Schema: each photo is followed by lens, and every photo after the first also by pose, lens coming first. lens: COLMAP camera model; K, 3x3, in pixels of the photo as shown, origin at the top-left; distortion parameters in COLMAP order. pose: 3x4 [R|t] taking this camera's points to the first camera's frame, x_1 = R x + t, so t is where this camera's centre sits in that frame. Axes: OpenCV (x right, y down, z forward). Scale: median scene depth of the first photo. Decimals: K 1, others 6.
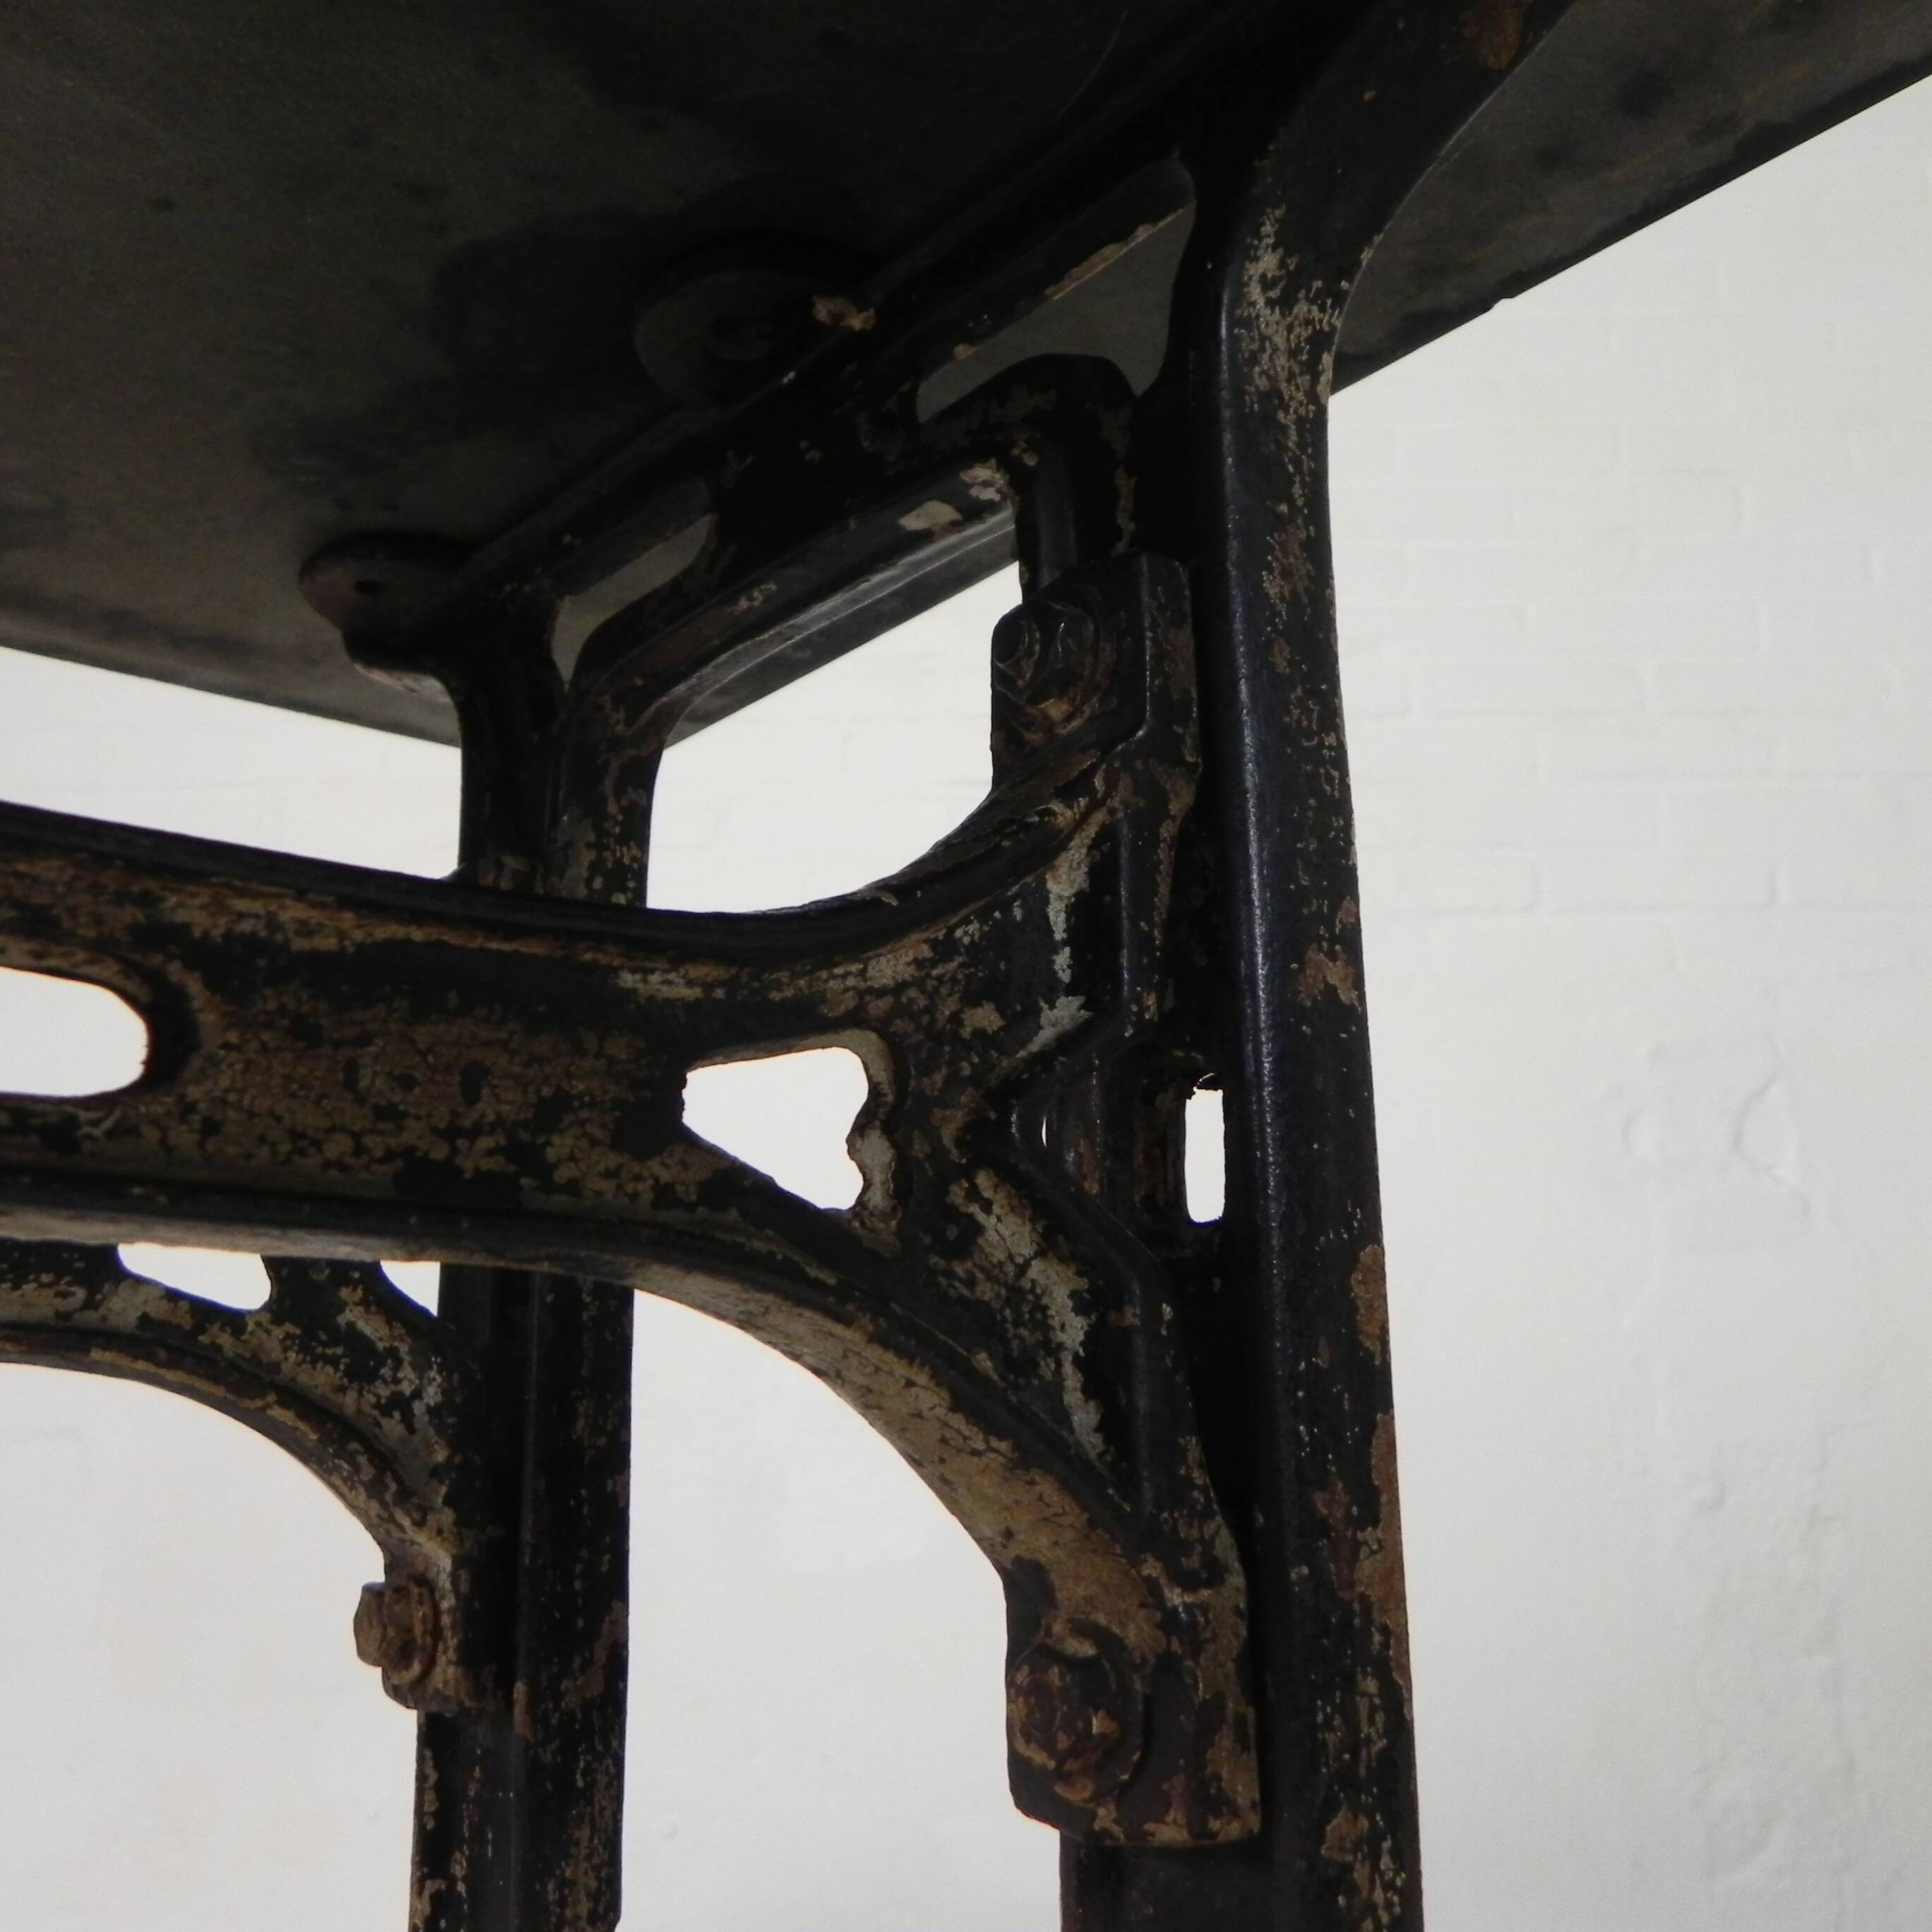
lens RADIAL K [[1938.3, 0, 970.4], [0, 1938.3, 952.8], [0, 0, 1]] dist [-0.008578, -0.008001]
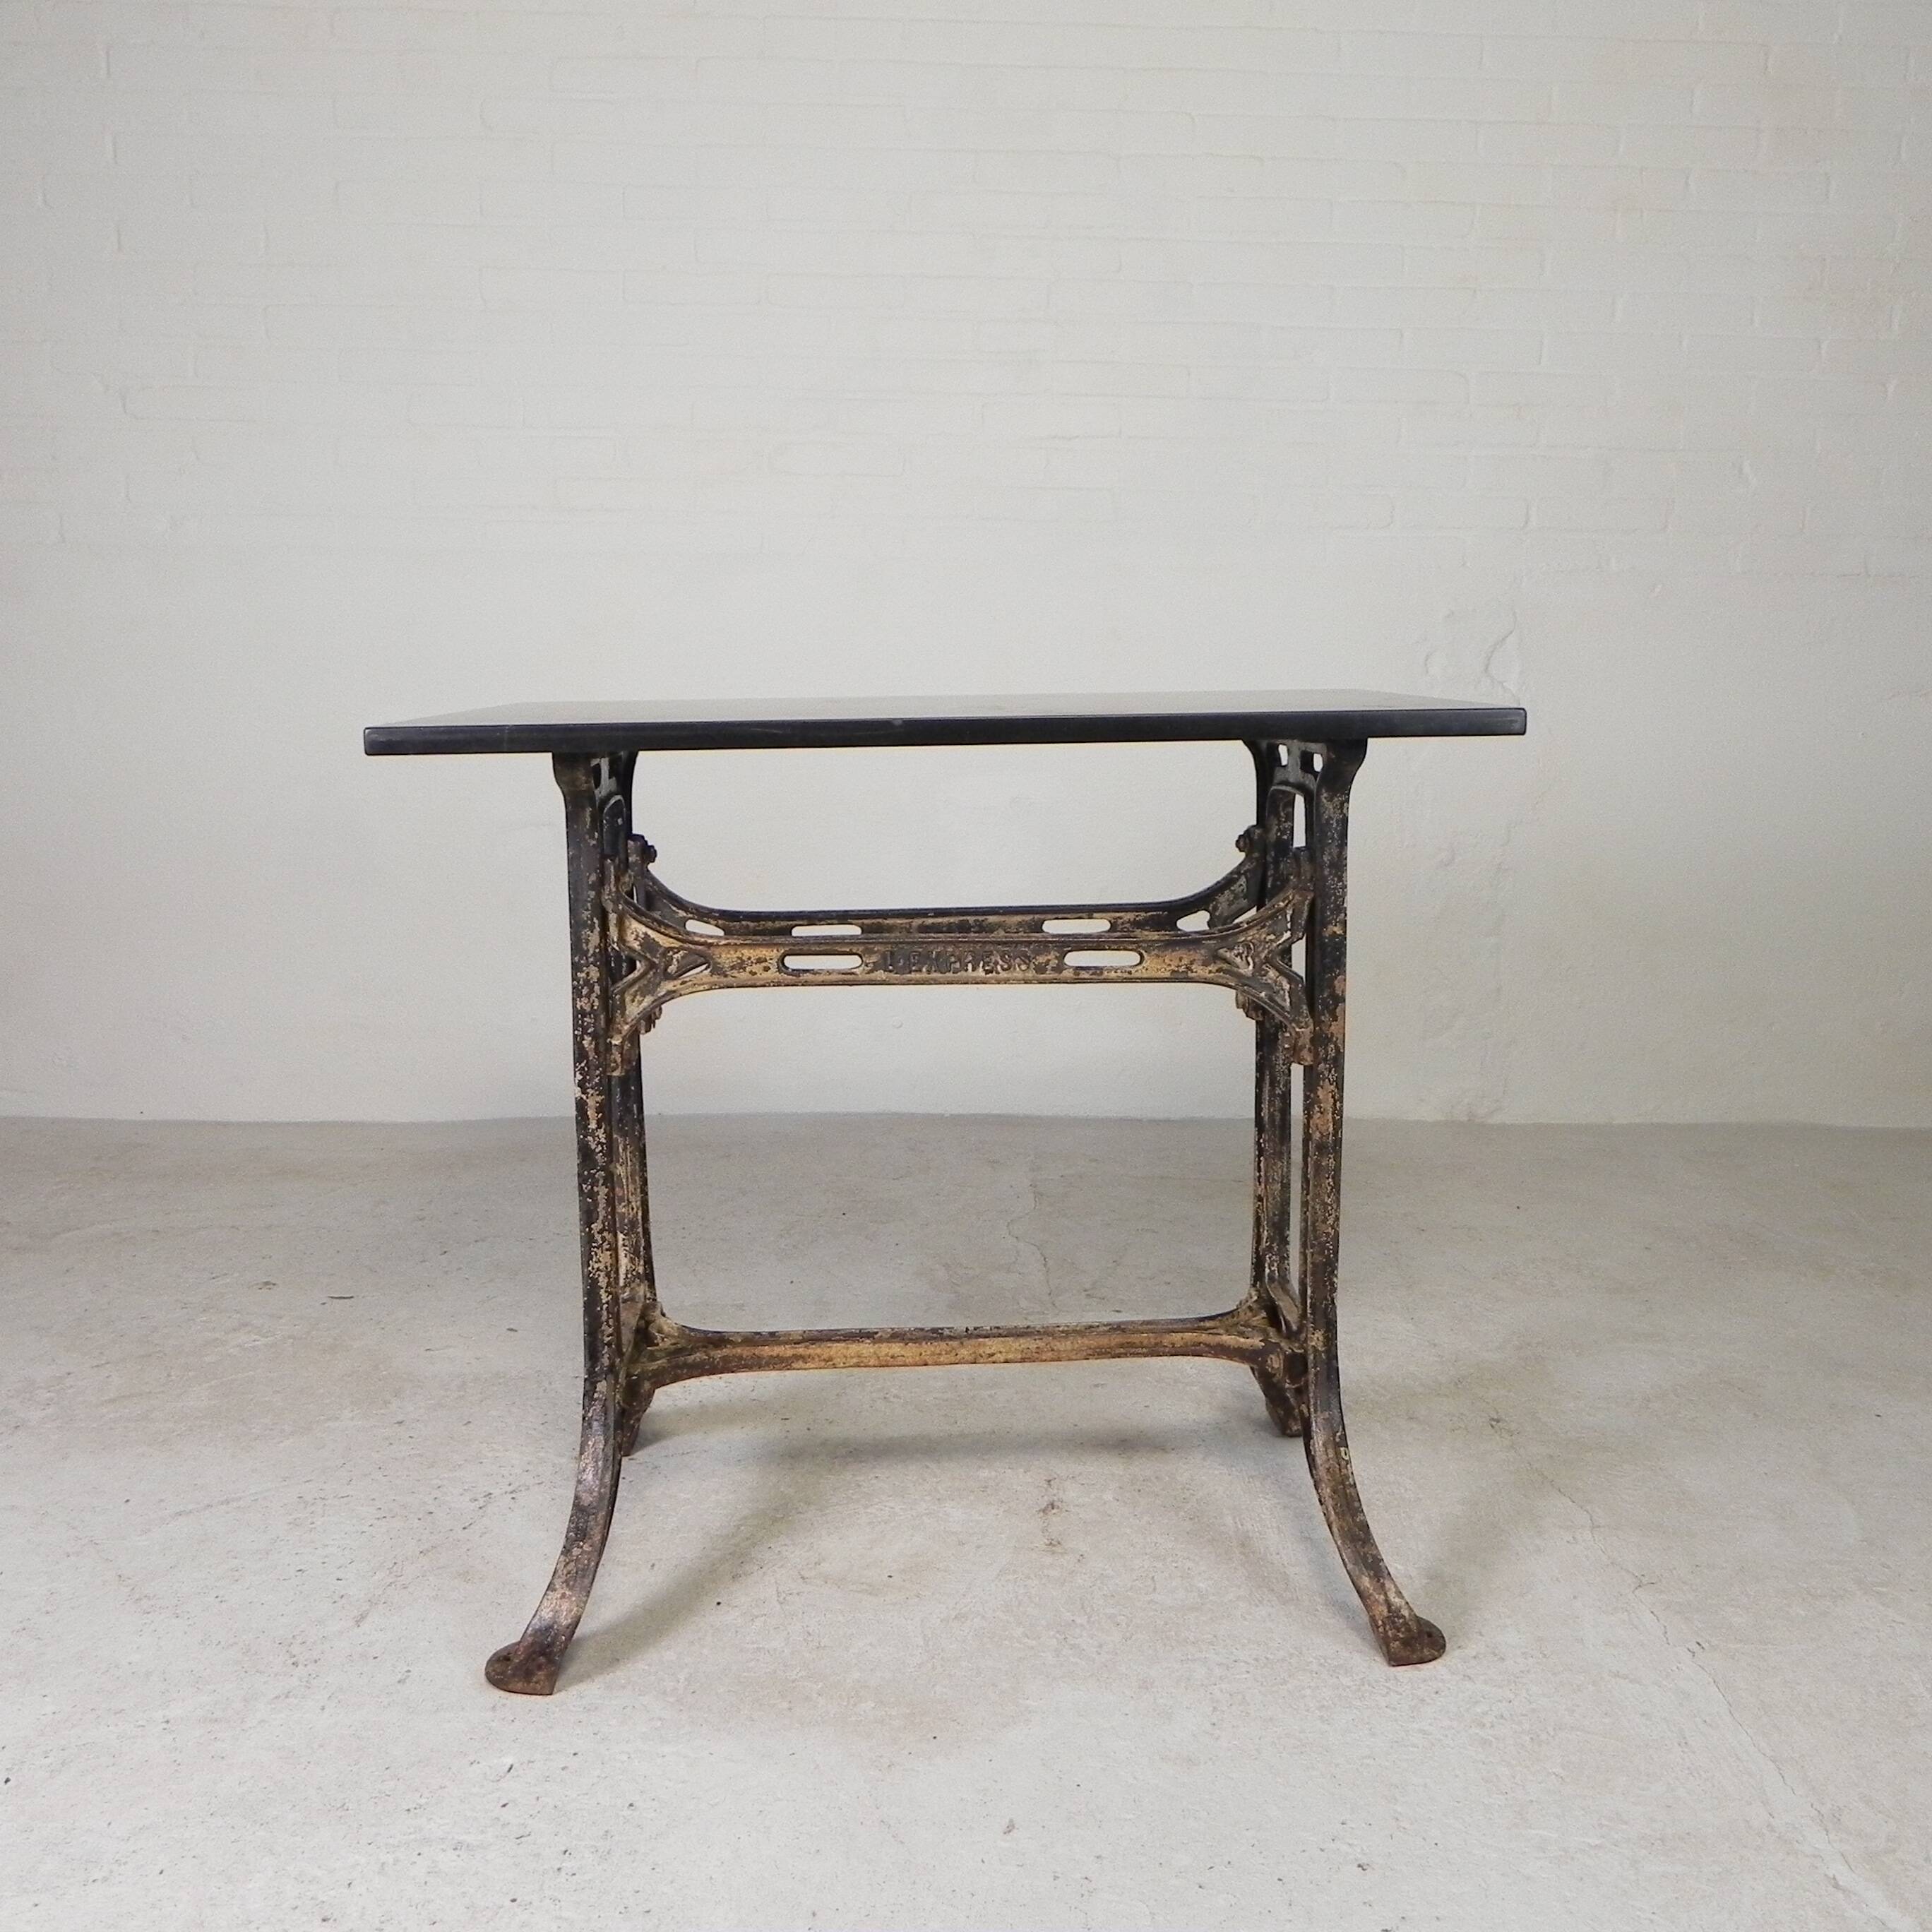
lens RADIAL K [[1938.3, 0, 970.4], [0, 1938.3, 952.8], [0, 0, 1]] dist [-0.008578, -0.008001]
pose [[0.782564, 0.105258, -0.613608, 2.849351], [0.154692, 0.921819, 0.355414, -2.113392], [0.603046, -0.373055, 0.705100, -3.669445]]
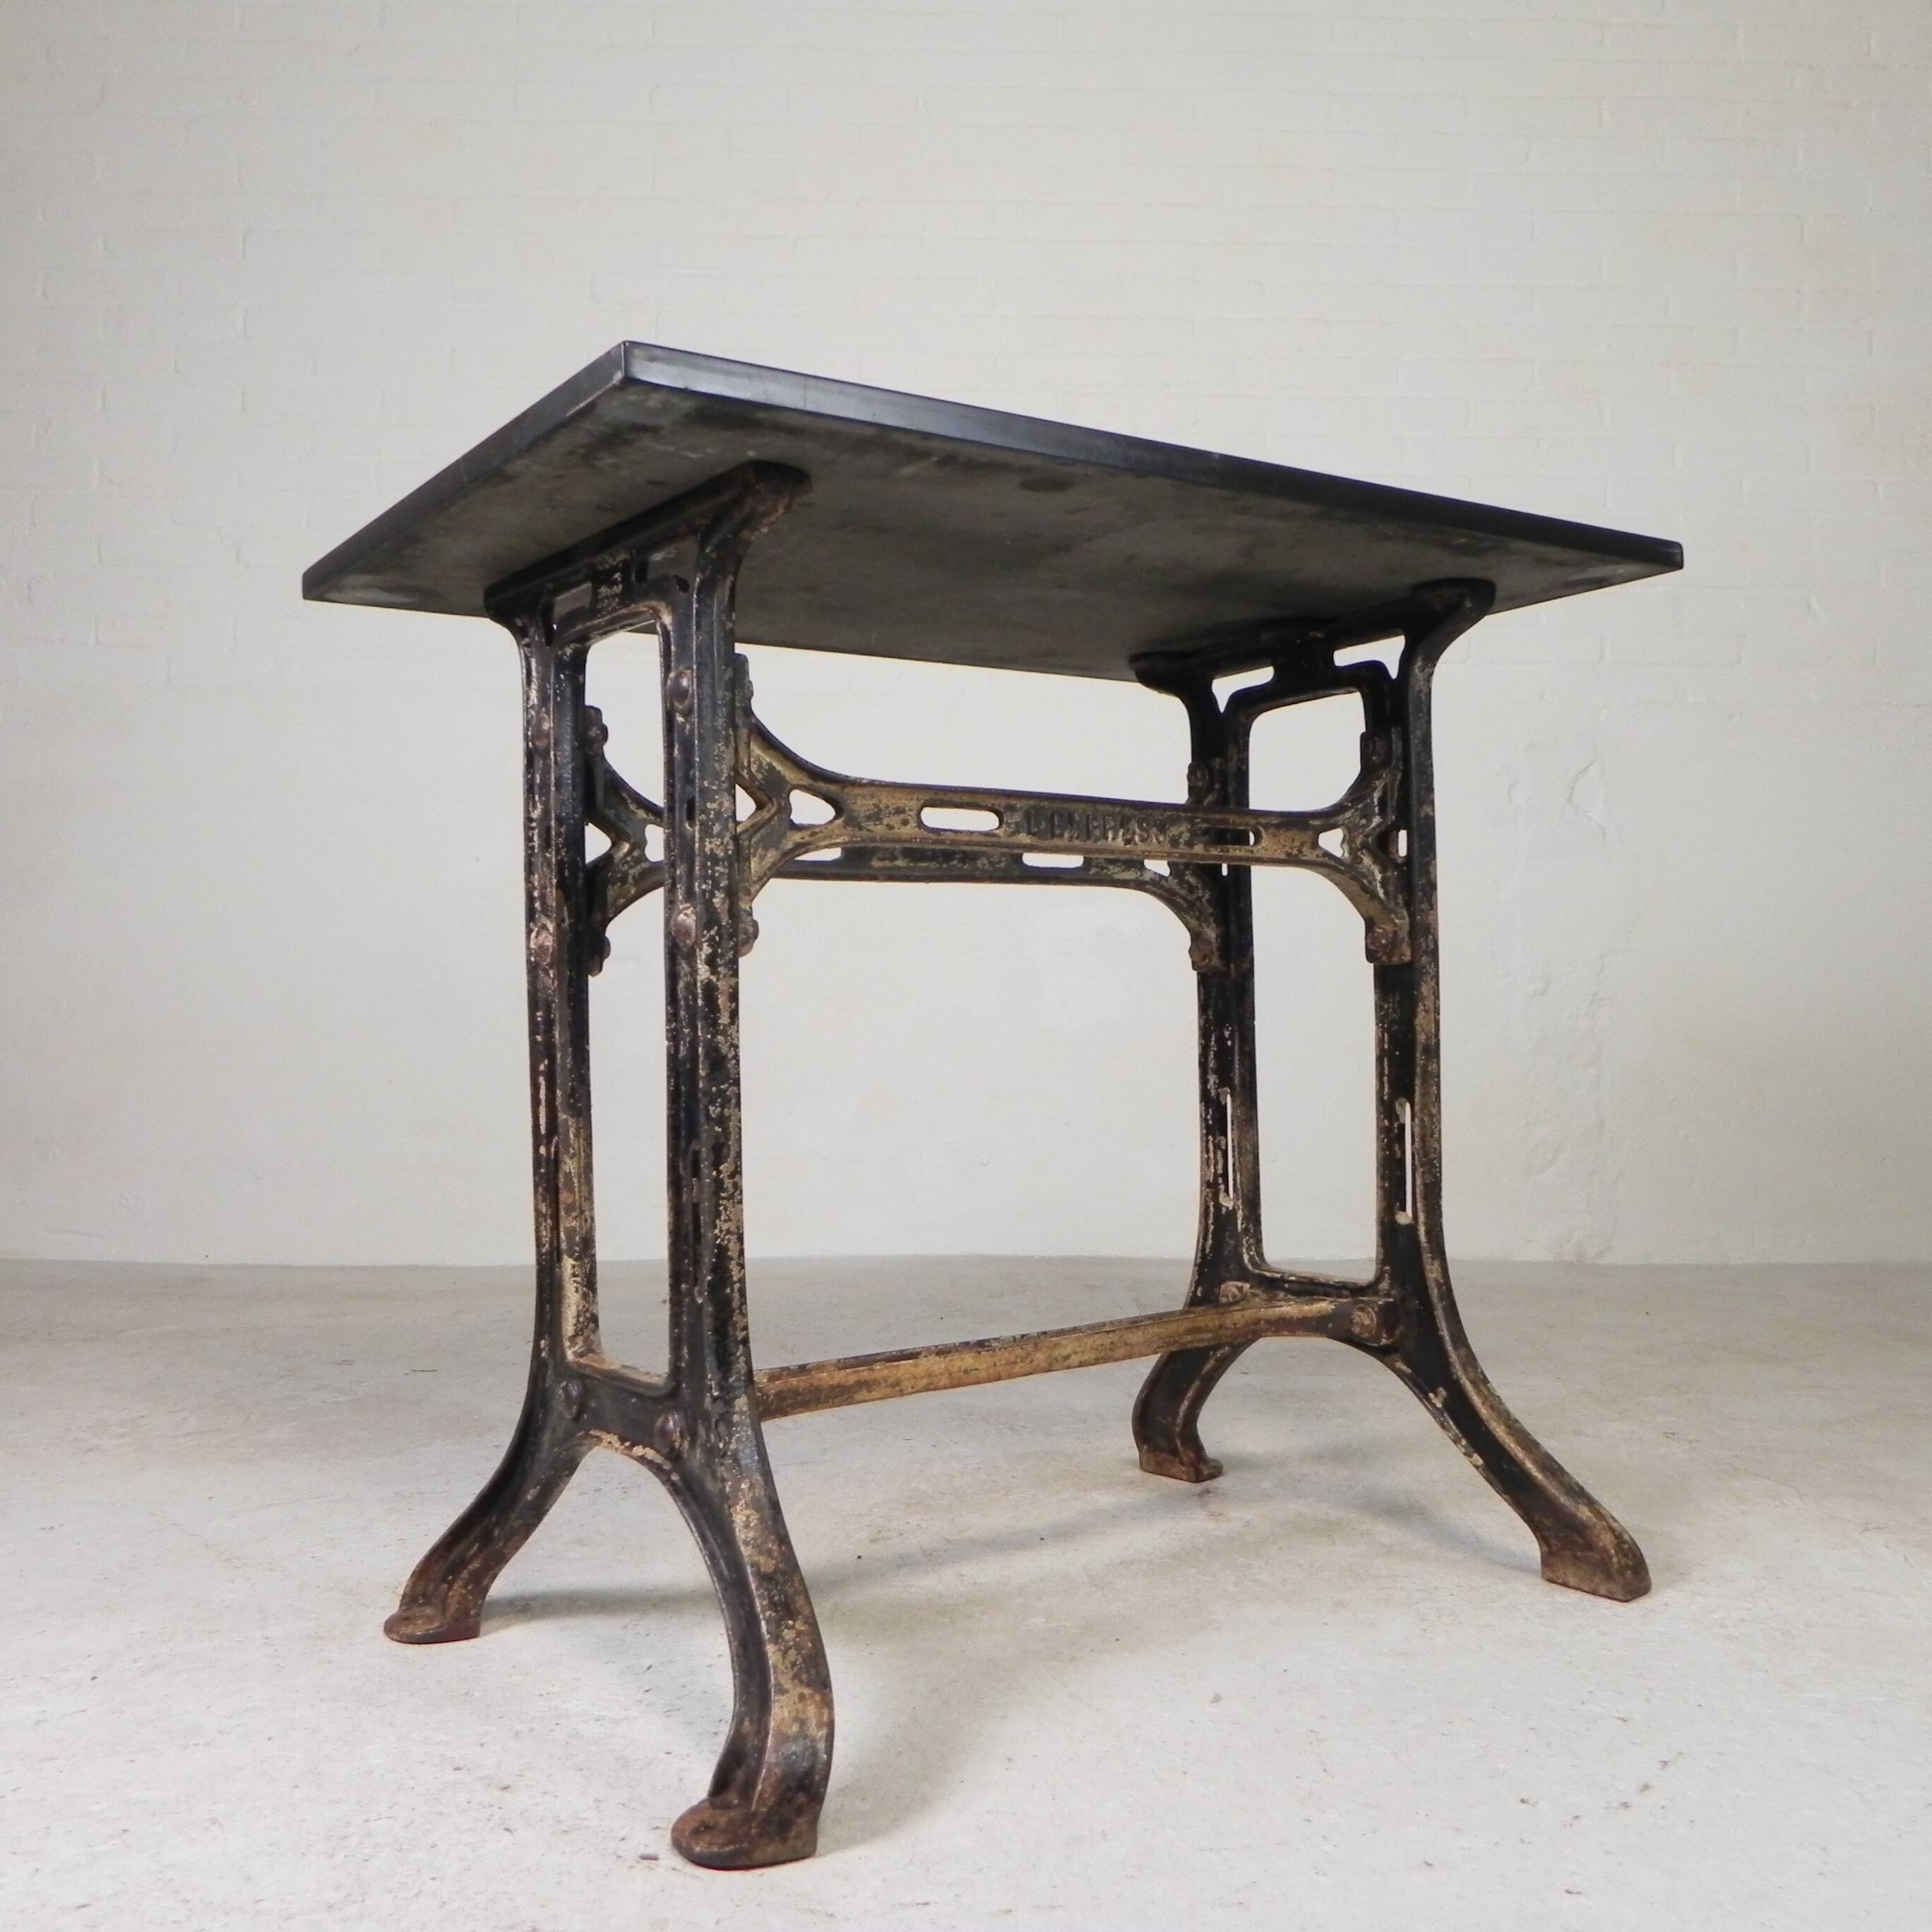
lens RADIAL K [[1938.3, 0, 970.4], [0, 1938.3, 952.8], [0, 0, 1]] dist [-0.008578, -0.008001]
pose [[0.995617, -0.008751, -0.093113, -0.571293], [0.028563, 0.976495, 0.213637, -0.778078], [0.089055, -0.215360, 0.972466, -4.362387]]
